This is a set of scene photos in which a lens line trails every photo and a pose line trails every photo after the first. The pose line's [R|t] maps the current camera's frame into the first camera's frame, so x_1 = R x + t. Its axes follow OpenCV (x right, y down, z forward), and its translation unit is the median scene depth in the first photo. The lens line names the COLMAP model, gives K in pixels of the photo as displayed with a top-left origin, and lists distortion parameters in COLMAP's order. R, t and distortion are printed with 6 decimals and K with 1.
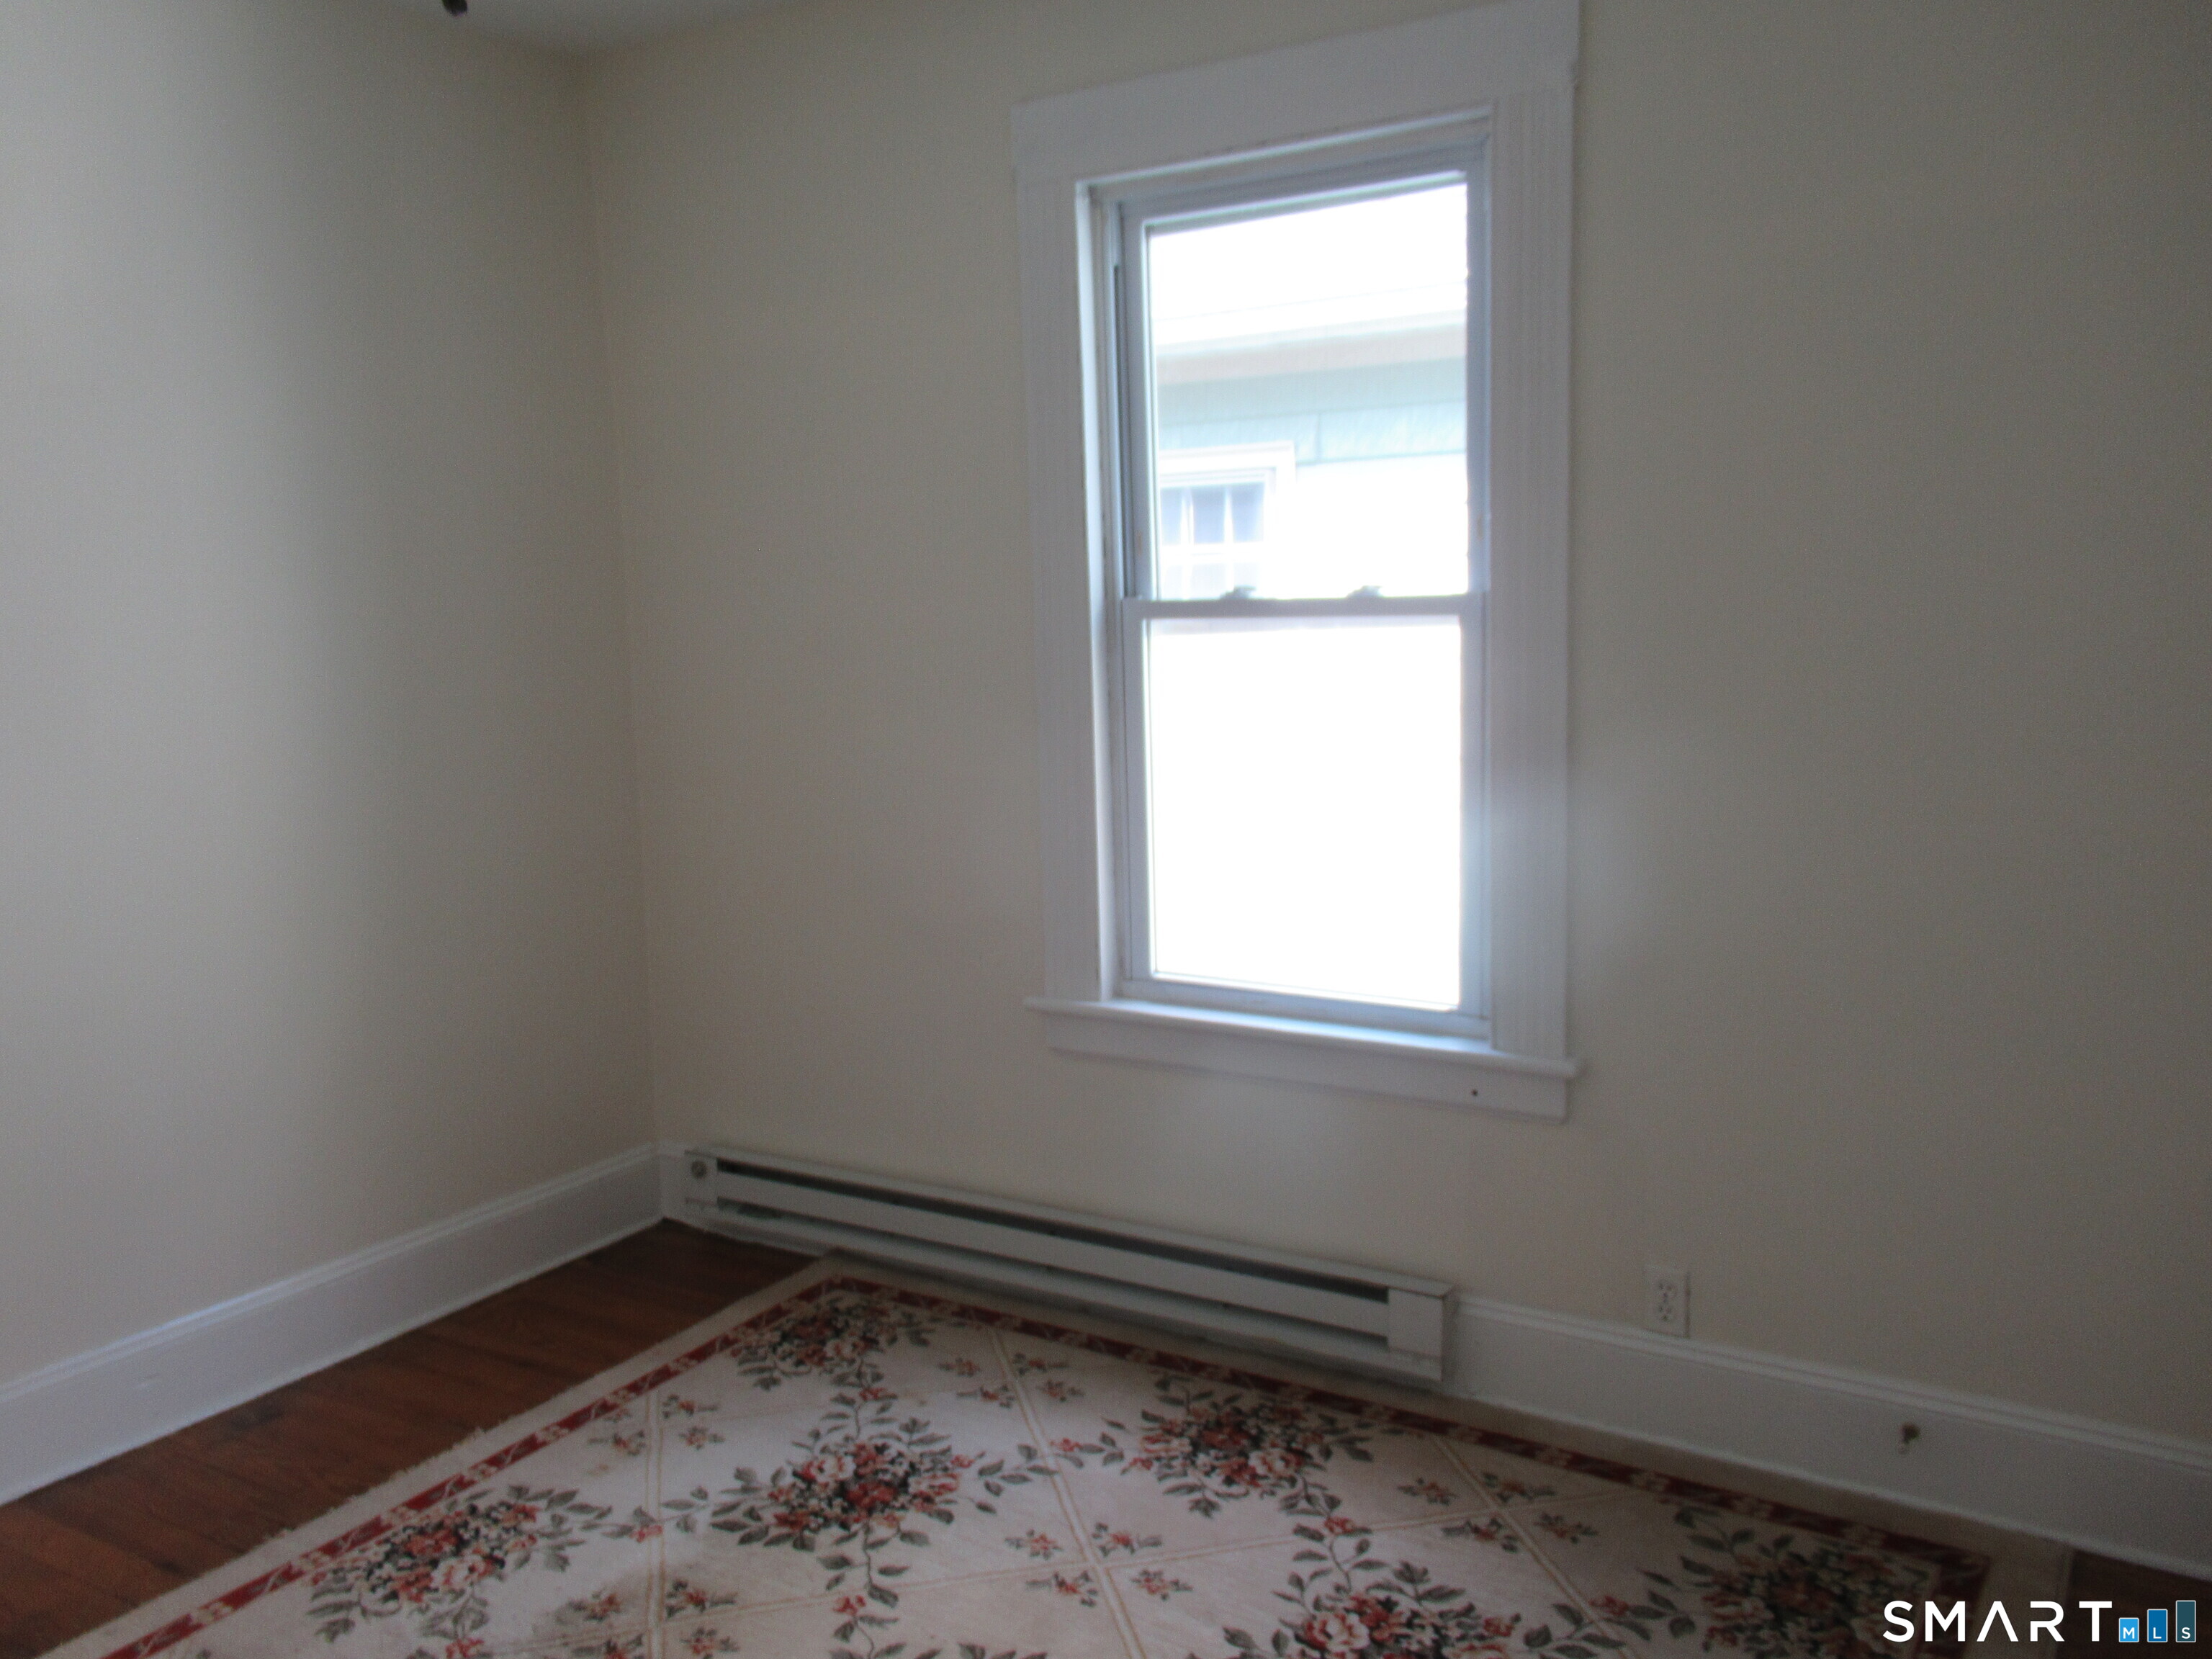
lens RADIAL K [[1810.8, 0, 1107.1], [0, 1810.8, 831.5], [0, 0, 1]] dist [0.064533, -0.004951]
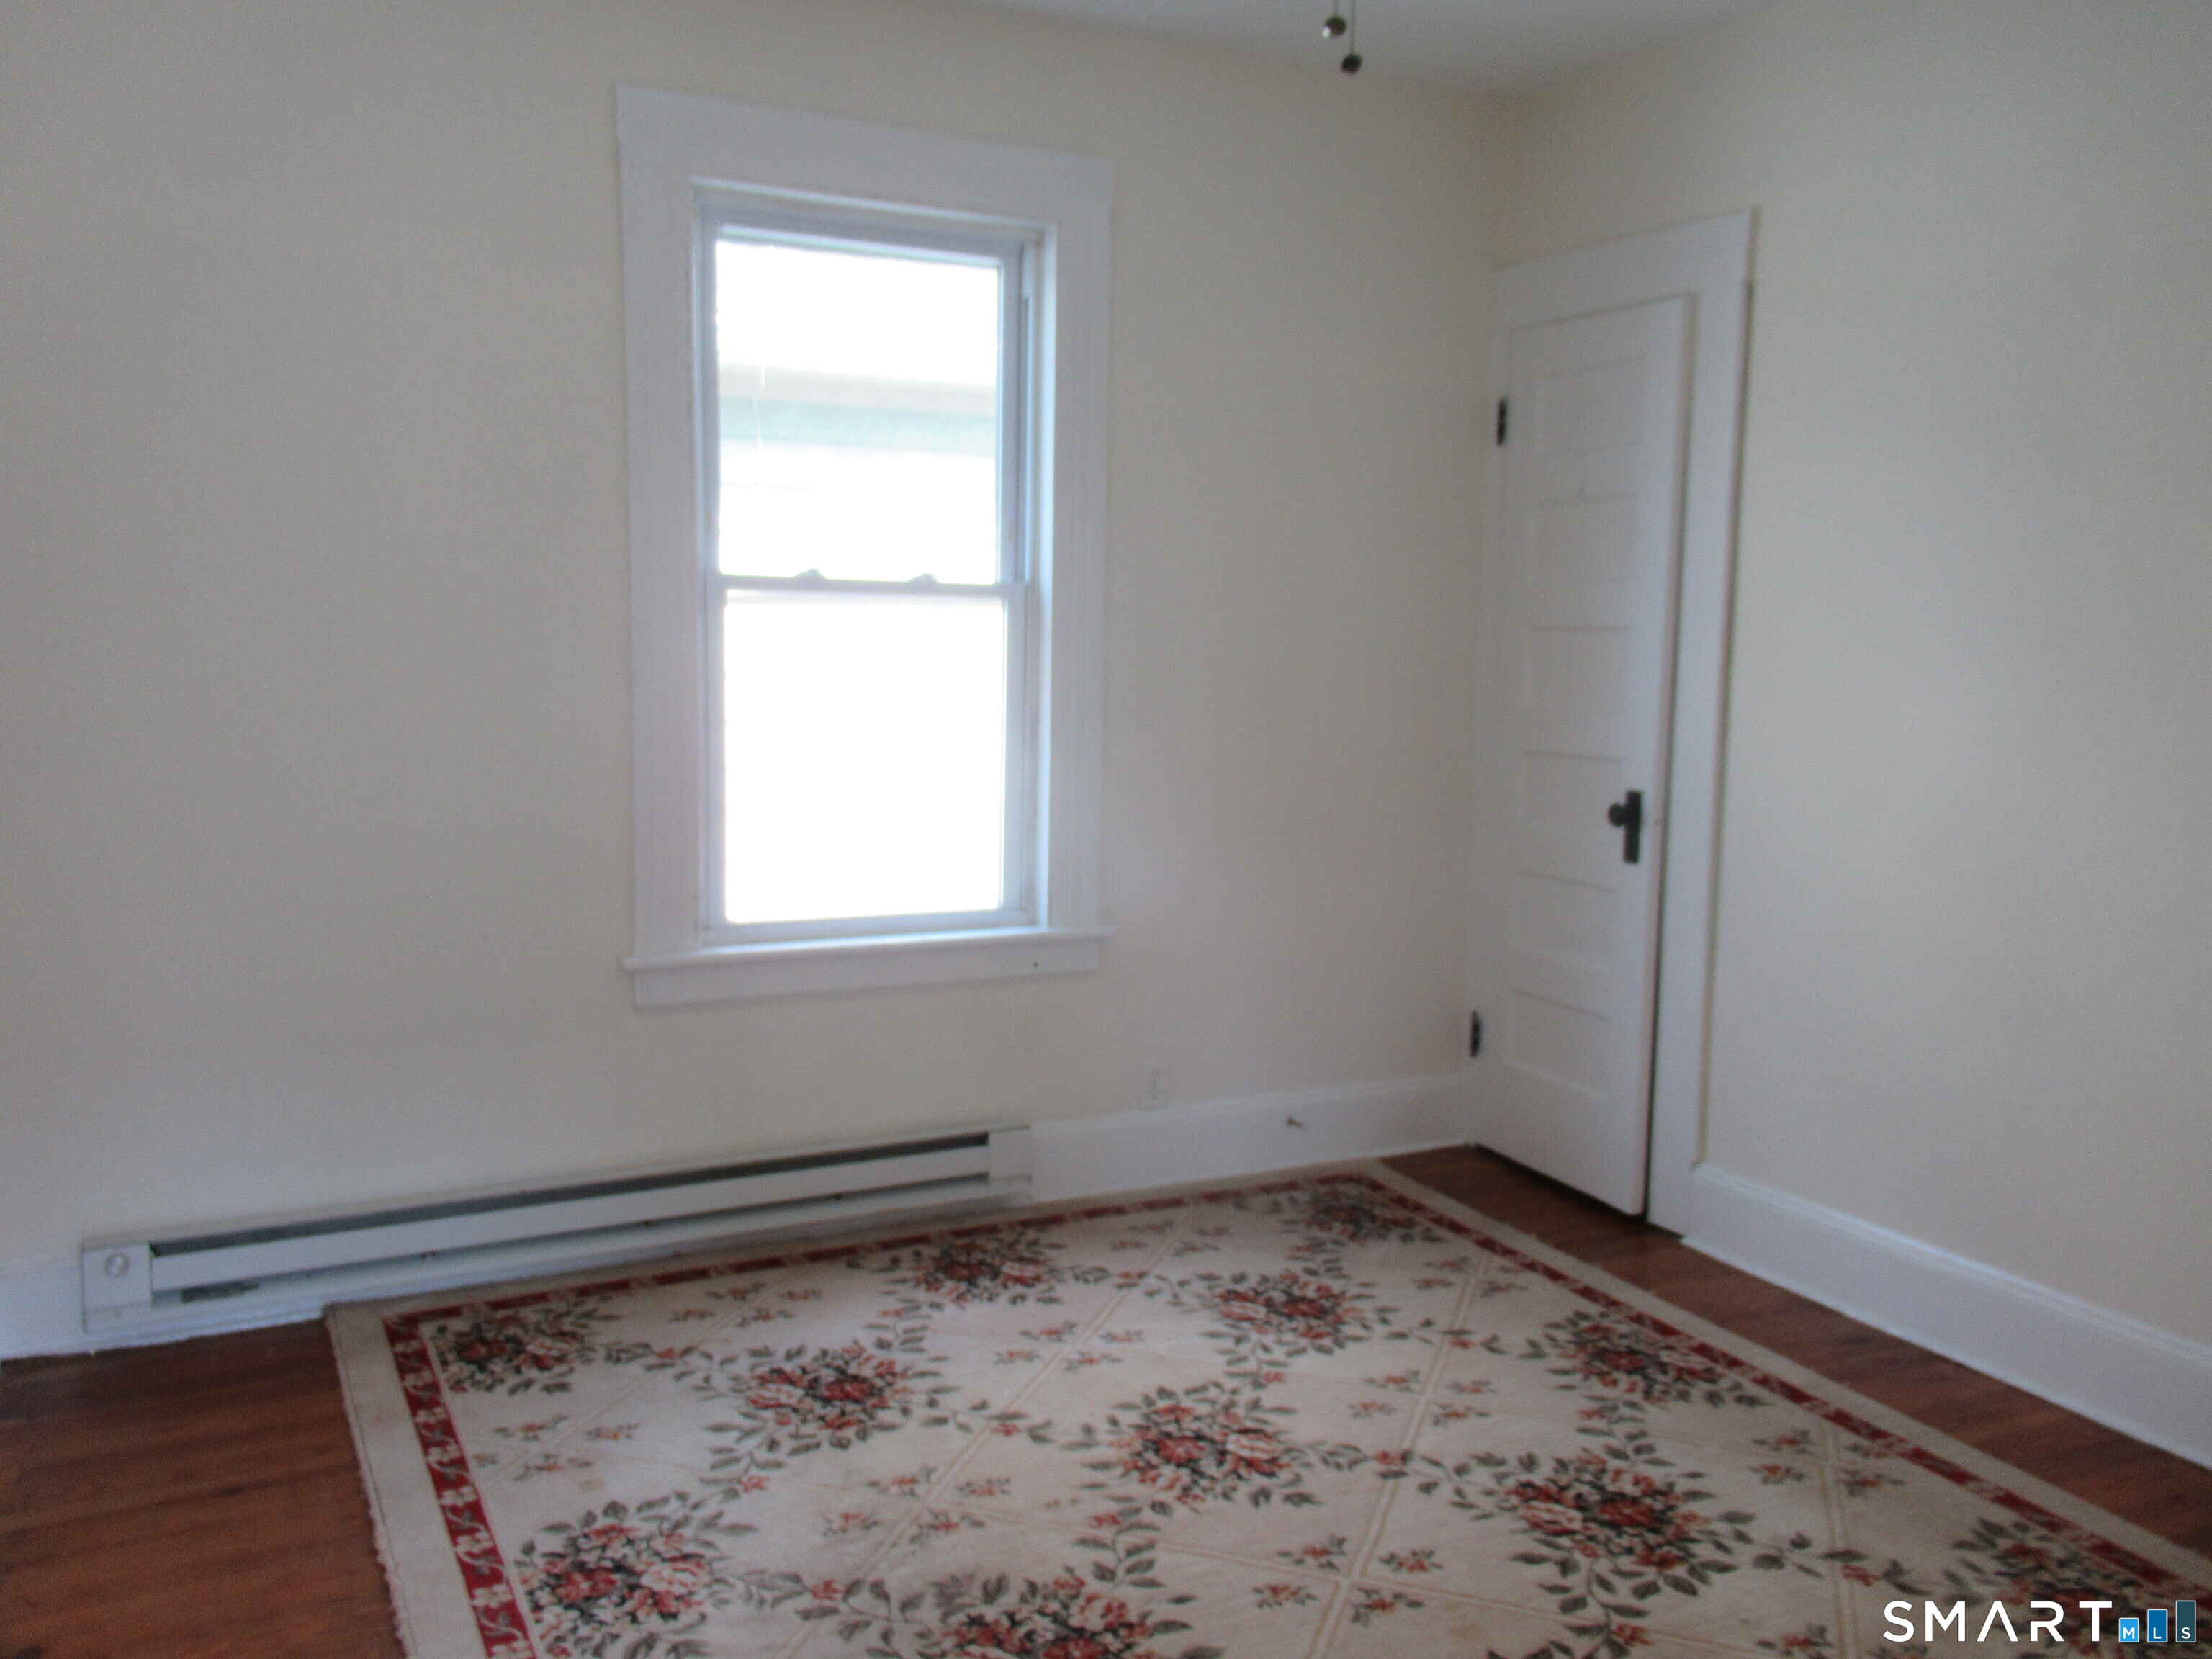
lens RADIAL K [[1810.8, 0, 1118.2], [0, 1810.8, 821.5], [0, 0, 1]] dist [0.064533, -0.004951]
pose [[0.504955, -0.053972, 0.861457, -0.901102], [0.085601, 0.996254, 0.012241, 0.031119], [-0.858891, 0.067560, 0.507683, 0.286501]]
